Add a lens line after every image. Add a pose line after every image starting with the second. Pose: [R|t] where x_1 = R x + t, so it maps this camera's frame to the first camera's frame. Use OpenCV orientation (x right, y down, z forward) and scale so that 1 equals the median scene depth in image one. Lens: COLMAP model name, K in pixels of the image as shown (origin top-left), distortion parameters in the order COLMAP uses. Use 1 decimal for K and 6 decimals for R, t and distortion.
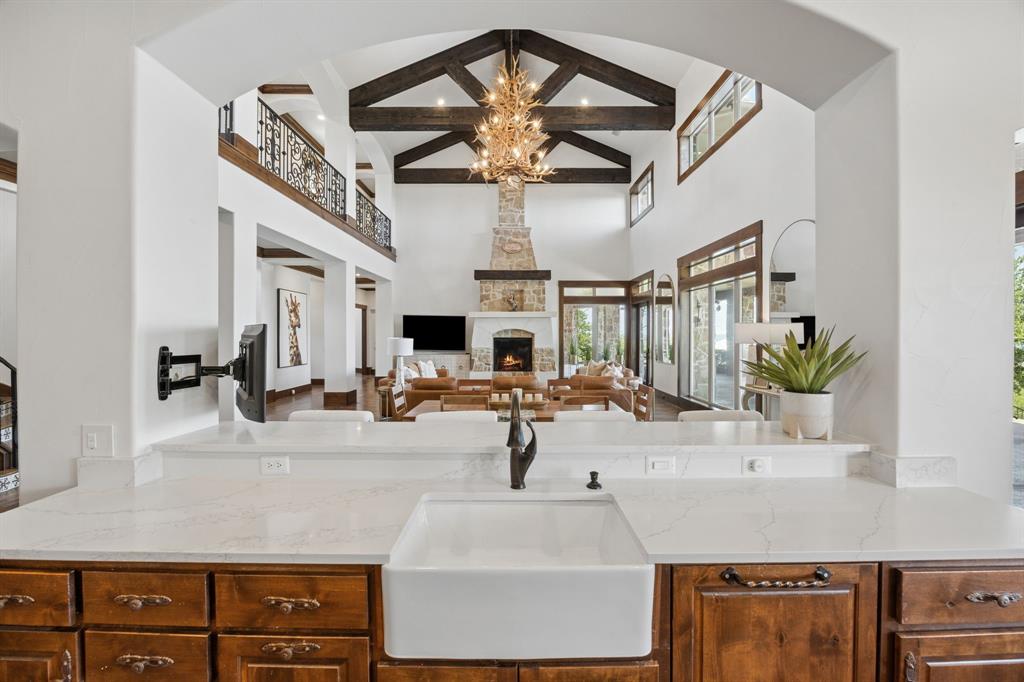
lens RADIAL K [[438.8, 0, 512.9], [0, 438.8, 336.0], [0, 0, 1]] dist [-0.013911, -0.000130]
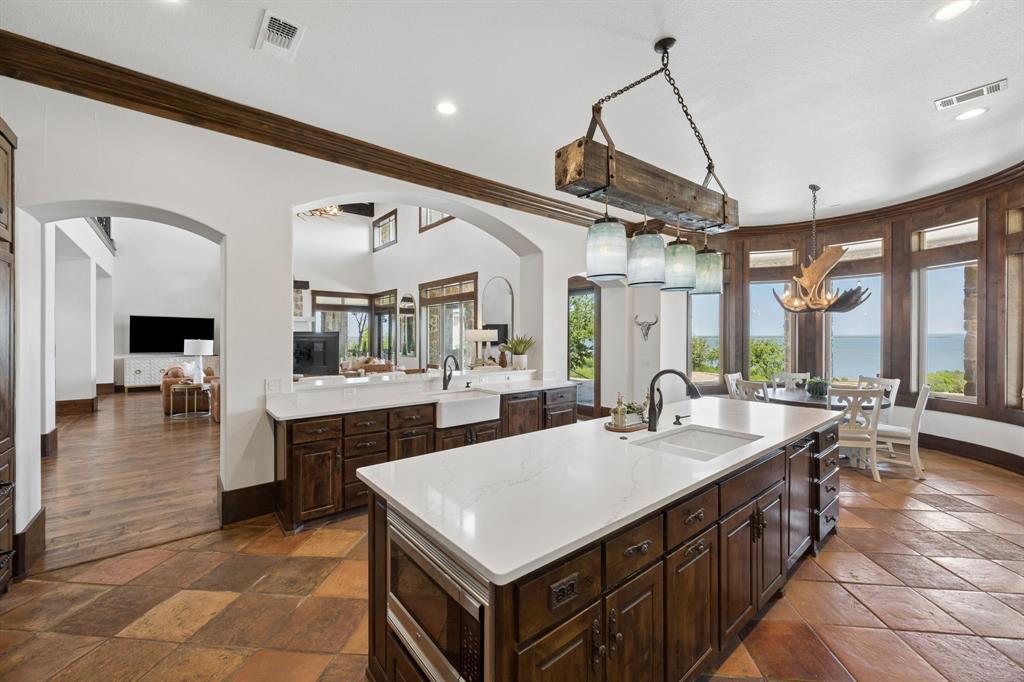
lens RADIAL K [[402.3, 0, 507.5], [0, 402.3, 337.9], [0, 0, 1]] dist [0.001157, 0.000002]
pose [[0.781219, -0.006018, 0.624228, -0.207460], [0.005343, 0.999981, 0.002953, 0.000420], [-0.624234, 0.001028, 0.781236, -0.206234]]
